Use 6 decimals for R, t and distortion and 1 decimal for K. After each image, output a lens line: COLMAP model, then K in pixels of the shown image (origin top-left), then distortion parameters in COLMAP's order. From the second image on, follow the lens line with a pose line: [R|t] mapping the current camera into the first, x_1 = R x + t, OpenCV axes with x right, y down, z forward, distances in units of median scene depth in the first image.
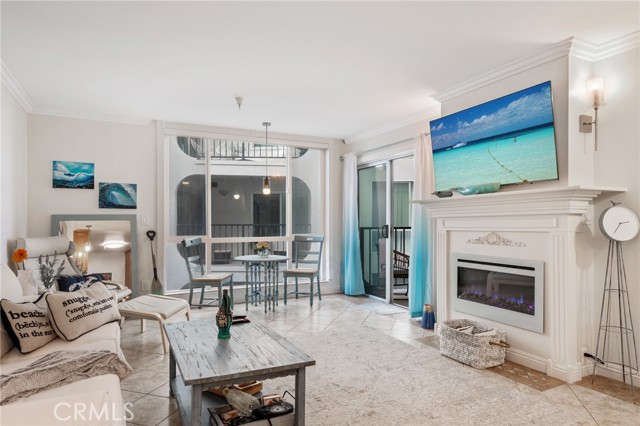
lens RADIAL K [[399.0, 0, 319.6], [0, 399.0, 215.4], [0, 0, 1]] dist [0.015207, -0.002518]
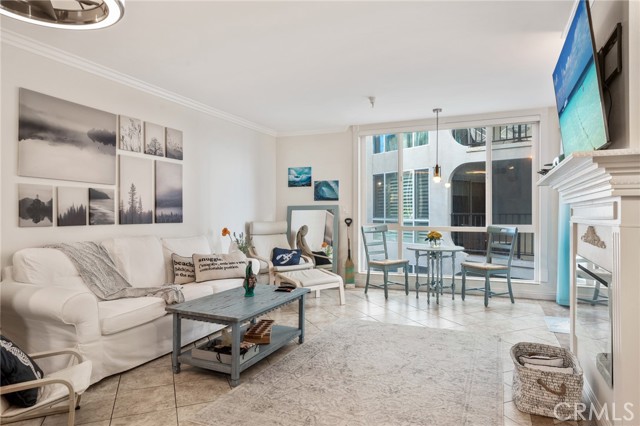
lens RADIAL K [[399.0, 0, 305.7], [0, 399.0, 212.2], [0, 0, 1]] dist [0.015207, -0.002518]
pose [[0.634108, 0.003497, -0.773236, 0.444546], [0.012064, 0.999823, 0.014416, 0.000879], [0.773150, -0.018470, 0.633954, 0.142256]]
